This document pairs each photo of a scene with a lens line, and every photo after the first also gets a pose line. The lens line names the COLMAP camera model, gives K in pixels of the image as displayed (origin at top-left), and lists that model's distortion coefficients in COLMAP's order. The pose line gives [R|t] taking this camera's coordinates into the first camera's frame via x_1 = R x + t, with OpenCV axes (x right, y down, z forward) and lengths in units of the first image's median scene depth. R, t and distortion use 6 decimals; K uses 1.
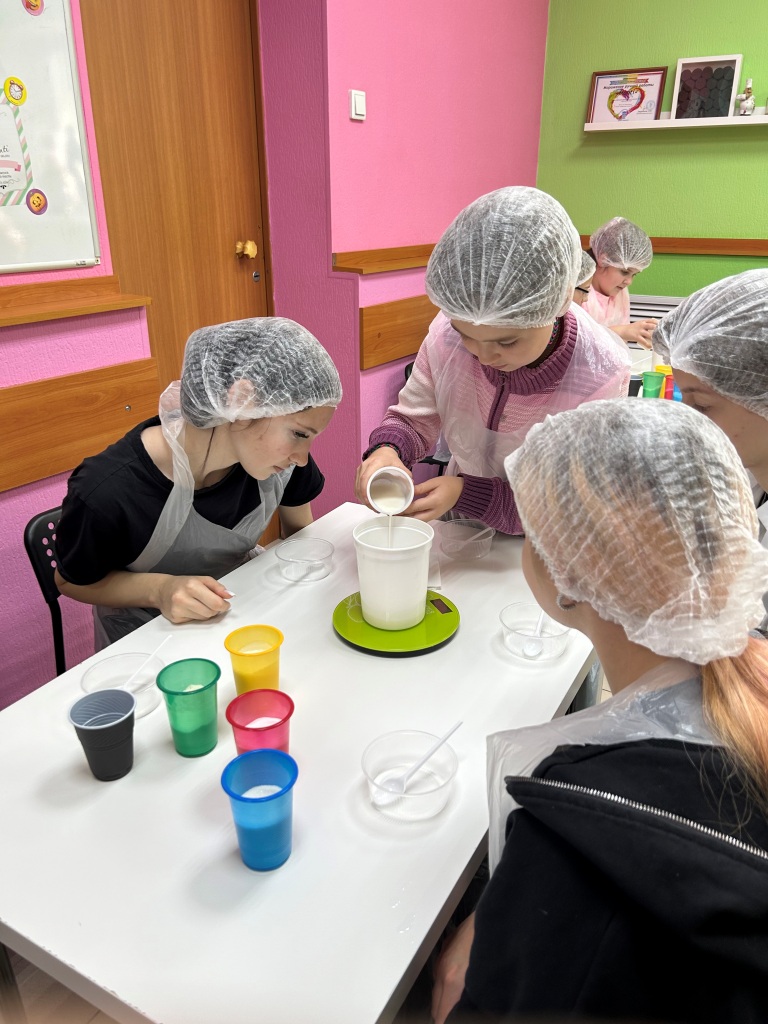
lens RADIAL K [[771.9, 0, 386.6], [0, 771.9, 513.1], [0, 0, 1]] dist [0.022817, -0.010196]
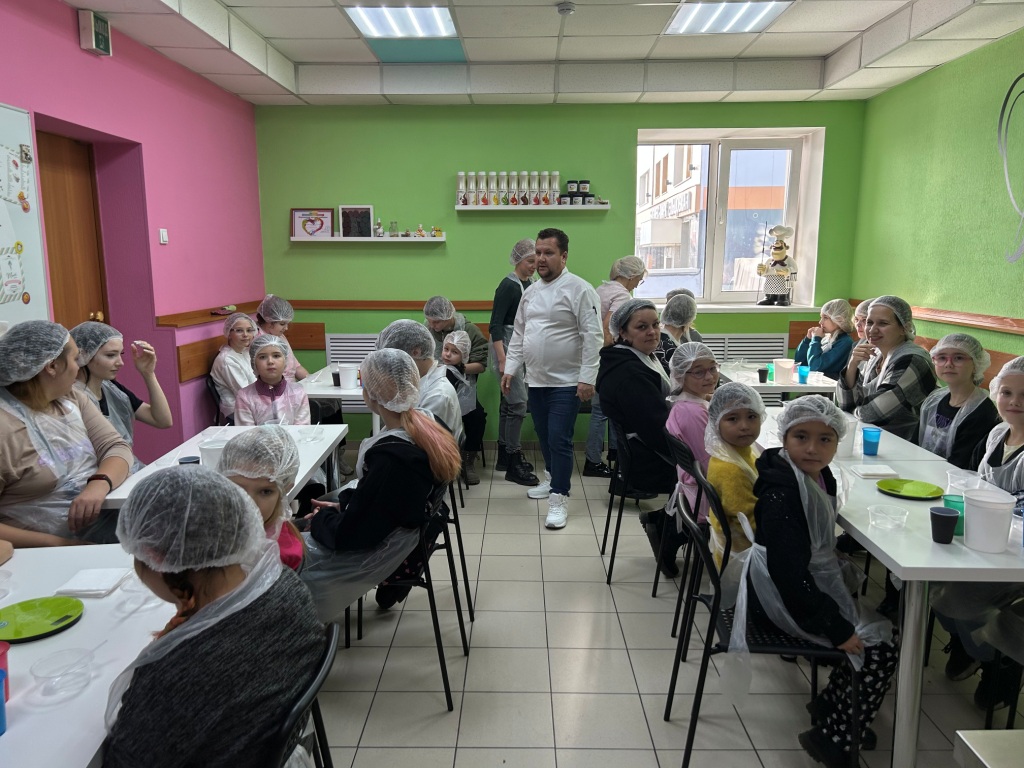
lens RADIAL K [[771.9, 0, 511.6], [0, 771.9, 383.3], [0, 0, 1]] dist [0.022817, -0.010196]
pose [[0.867489, -0.080019, 0.490978, -0.185246], [0.187278, 0.966898, -0.173309, 0.189873], [-0.460858, 0.242293, 0.853759, -0.597811]]
